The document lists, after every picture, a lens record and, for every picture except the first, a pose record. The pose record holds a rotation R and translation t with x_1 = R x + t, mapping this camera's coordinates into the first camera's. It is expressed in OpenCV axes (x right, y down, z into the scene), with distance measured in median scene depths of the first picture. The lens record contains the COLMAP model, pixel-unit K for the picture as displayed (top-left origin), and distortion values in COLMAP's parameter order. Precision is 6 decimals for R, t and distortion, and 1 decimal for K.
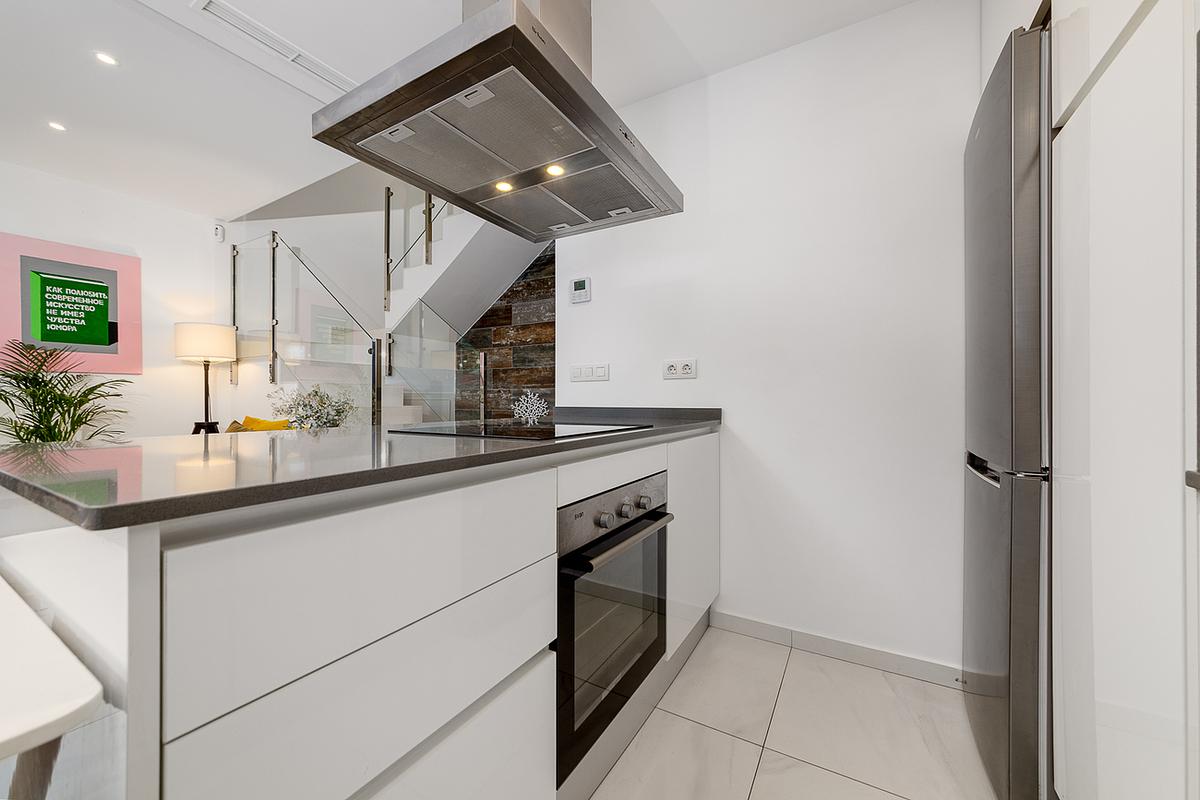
lens RADIAL K [[445.7, 0, 606.3], [0, 445.7, 397.7], [0, 0, 1]] dist [0.000038, 0.000113]
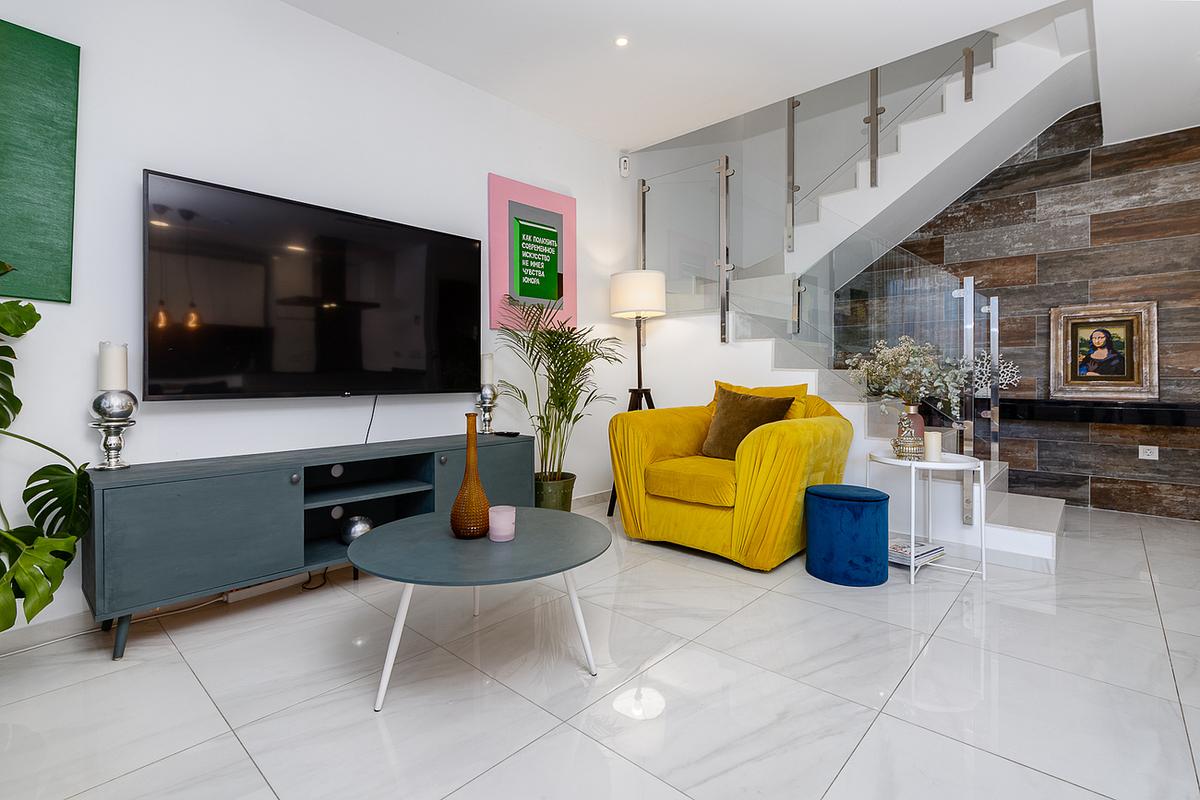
lens RADIAL K [[552.0, 0, 611.0], [0, 552.0, 377.3], [0, 0, 1]] dist [-0.002508, 0.004696]
pose [[0.978040, -0.001290, -0.208412, -0.595224], [0.003651, 0.999933, 0.010943, 0.017003], [0.208384, -0.011464, 0.977980, -0.030221]]
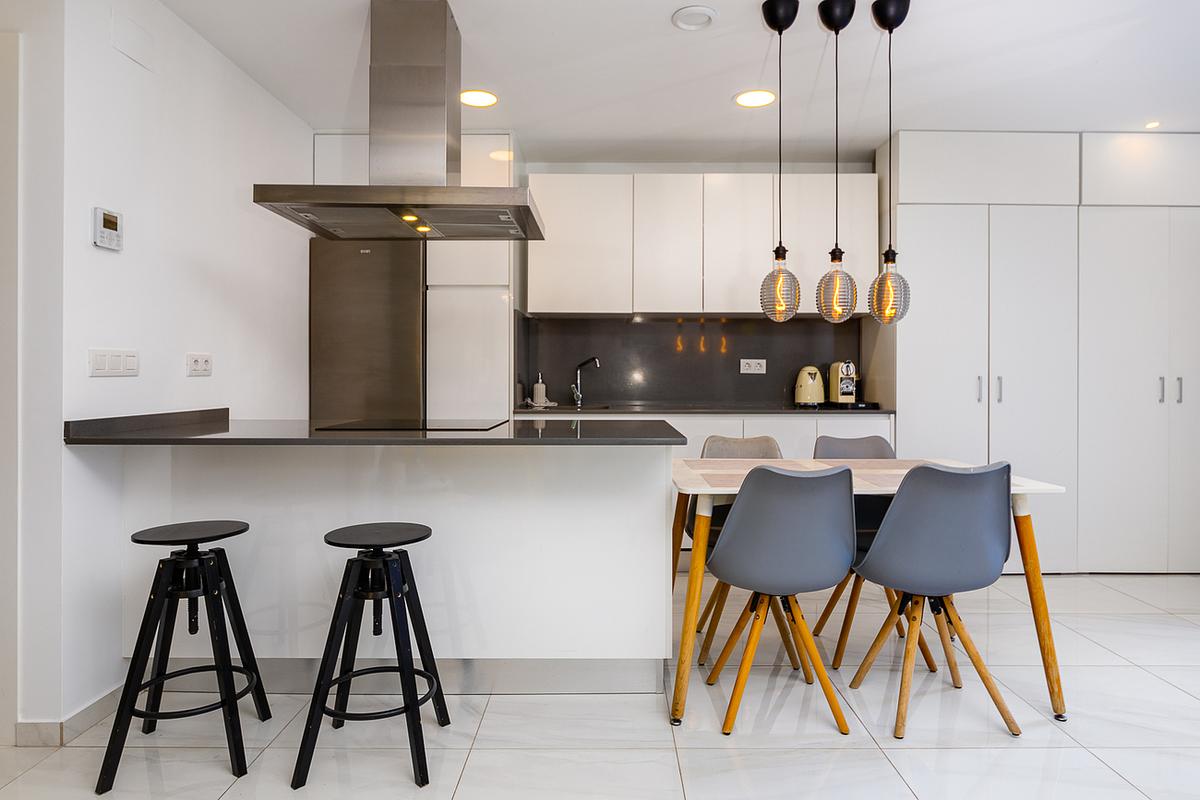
lens RADIAL K [[716.9, 0, 605.0], [0, 716.9, 374.6], [0, 0, 1]] dist [0.009651, -0.008067]
pose [[-0.493849, -0.000450, 0.869547, -0.663595], [-0.005459, 0.999982, -0.002583, -0.021487], [-0.869530, -0.006022, -0.493843, 0.468947]]
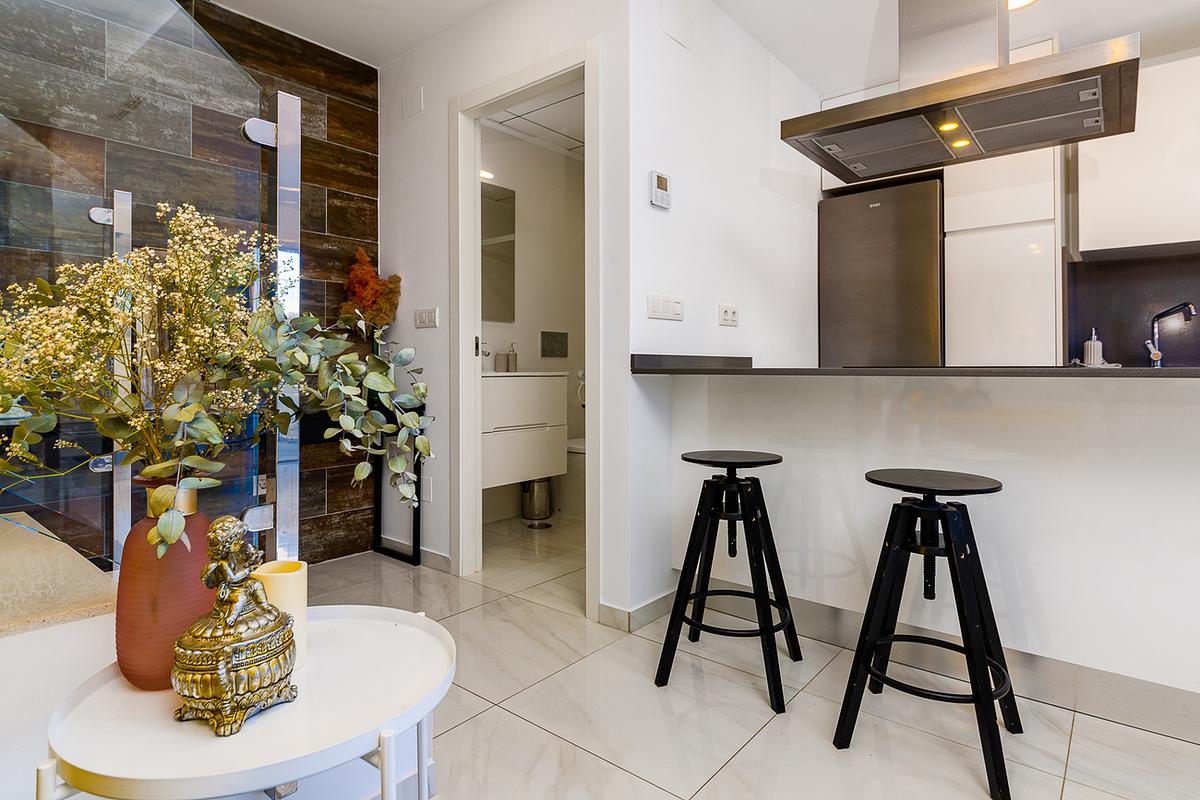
lens RADIAL K [[633.6, 0, 596.1], [0, 633.6, 363.2], [0, 0, 1]] dist [-0.004875, -0.002240]
pose [[0.177512, 0.007875, 0.984087, -0.557027], [-0.002581, 0.999968, -0.007537, 0.021801], [-0.984115, -0.001202, 0.177527, 0.484674]]
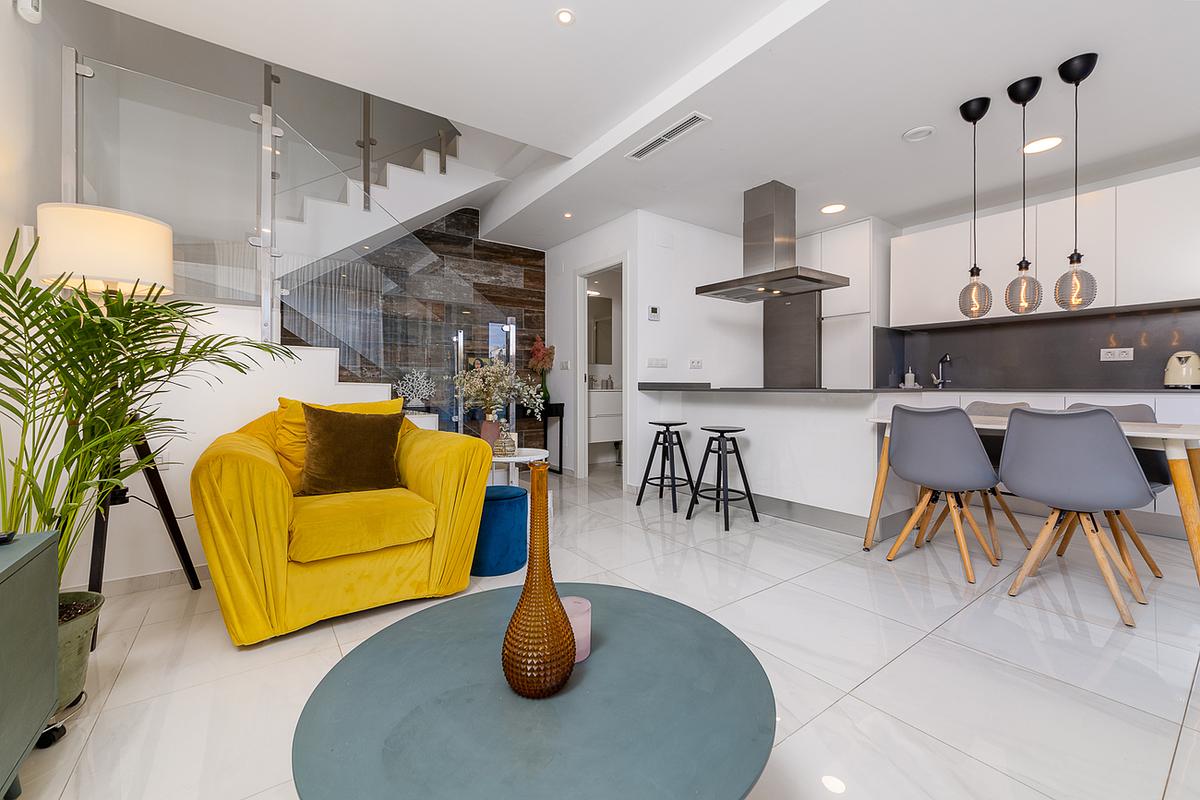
lens RADIAL K [[481.2, 0, 603.8], [0, 481.2, 384.5], [0, 0, 1]] dist [0.001736, 0.000156]
pose [[0.409028, 0.002623, 0.912518, -0.939710], [-0.003790, 0.999992, -0.001175, 0.016249], [-0.912514, -0.002978, 0.409035, 0.225601]]
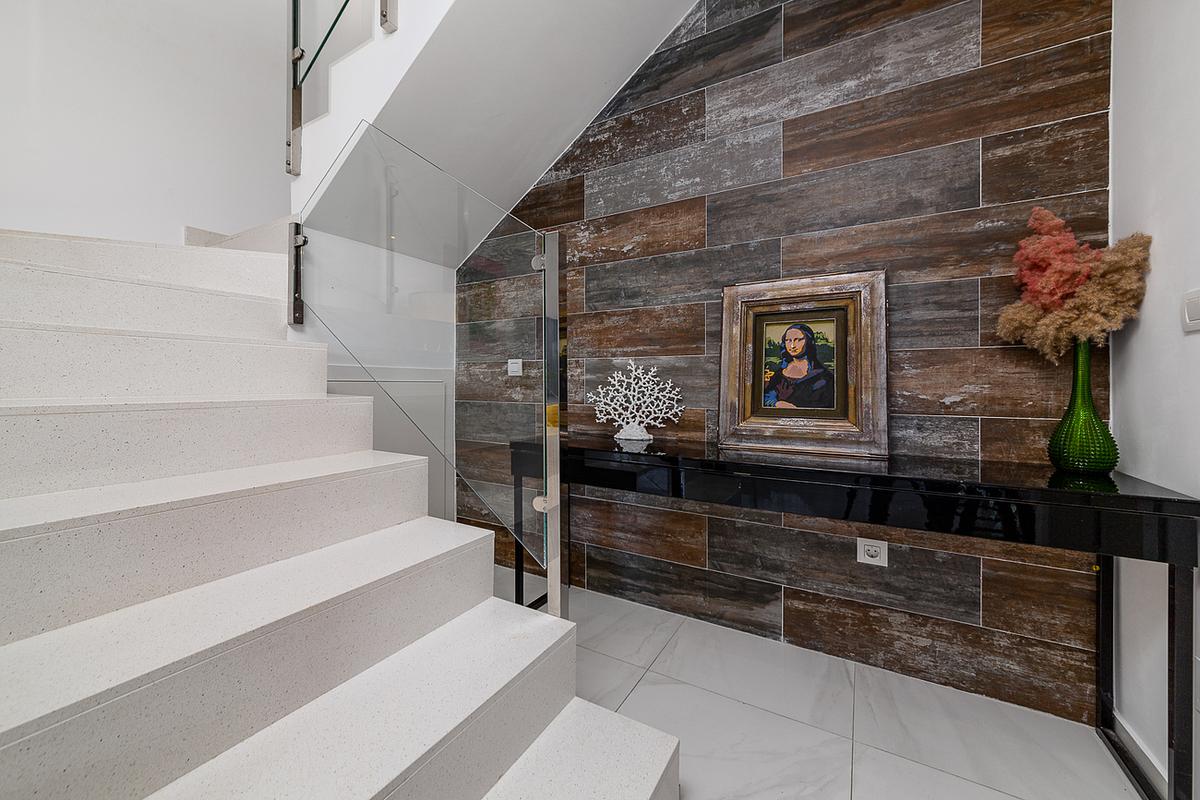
lens RADIAL K [[469.8, 0, 555.4], [0, 469.8, 383.5], [0, 0, 1]] dist [0.000639, -0.000162]
pose [[0.998874, 0.001937, -0.047405, -0.228816], [-0.001726, 0.999988, 0.004487, 0.004476], [0.047413, -0.004400, 0.998866, 0.539336]]
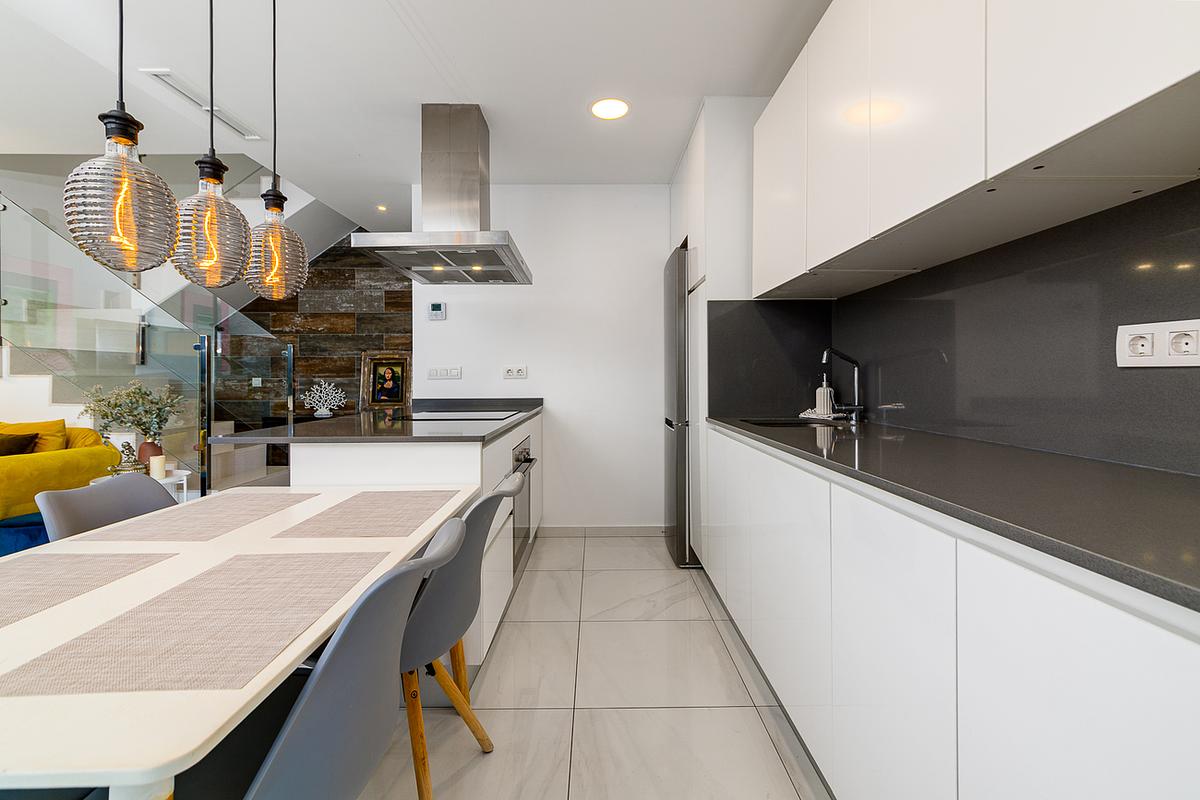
lens RADIAL K [[507.9, 0, 599.5], [0, 507.9, 374.5], [0, 0, 1]] dist [0.000133, -0.000389]
pose [[0.865603, -0.001526, 0.500728, -0.207884], [0.003232, 0.999992, -0.002540, -0.024041], [-0.500720, 0.003817, 0.865601, -0.290334]]
